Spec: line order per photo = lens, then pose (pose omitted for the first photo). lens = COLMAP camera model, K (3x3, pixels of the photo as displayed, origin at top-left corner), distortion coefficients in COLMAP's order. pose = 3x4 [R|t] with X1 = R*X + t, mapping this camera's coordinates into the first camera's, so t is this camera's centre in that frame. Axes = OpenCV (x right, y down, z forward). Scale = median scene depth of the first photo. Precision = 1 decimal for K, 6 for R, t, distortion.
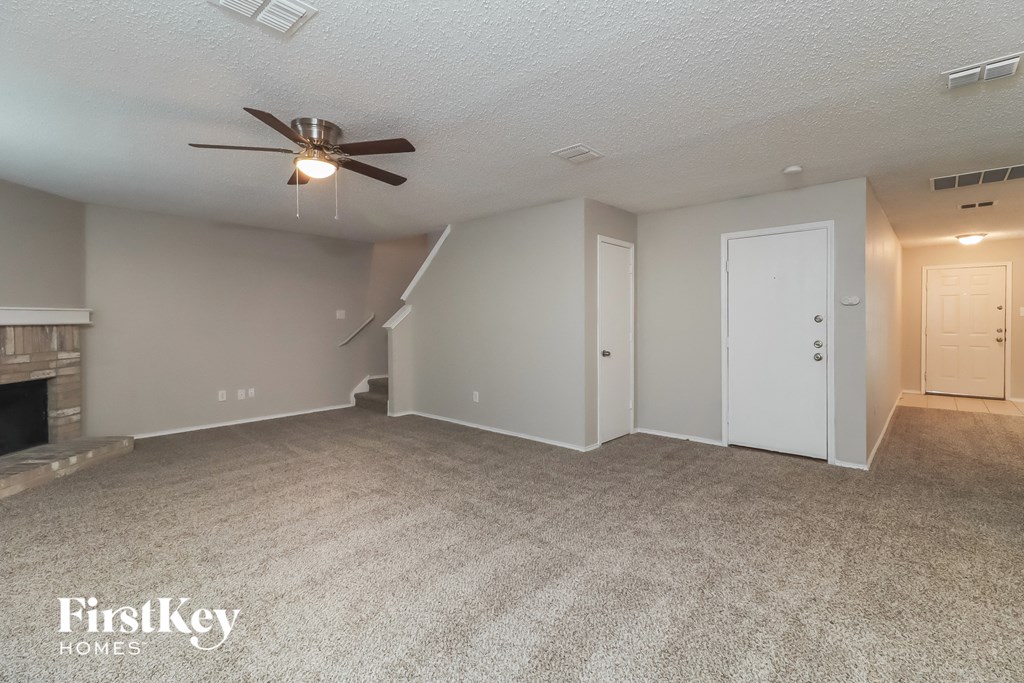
lens RADIAL K [[473.4, 0, 513.5], [0, 473.4, 332.8], [0, 0, 1]] dist [0.002954, -0.000057]
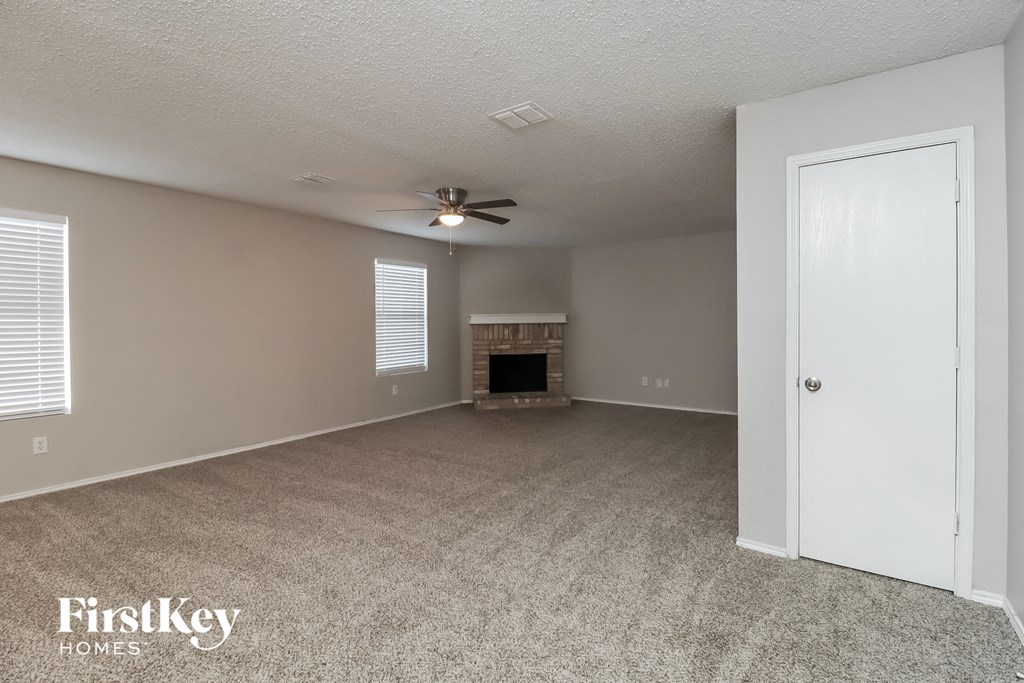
lens RADIAL K [[473.4, 0, 513.7], [0, 473.4, 335.3], [0, 0, 1]] dist [0.002954, -0.000057]
pose [[0.106972, 0.029796, -0.993816, 0.727864], [-0.017478, 0.999453, 0.028084, -0.019460], [0.994108, 0.014366, 0.107434, 0.690155]]
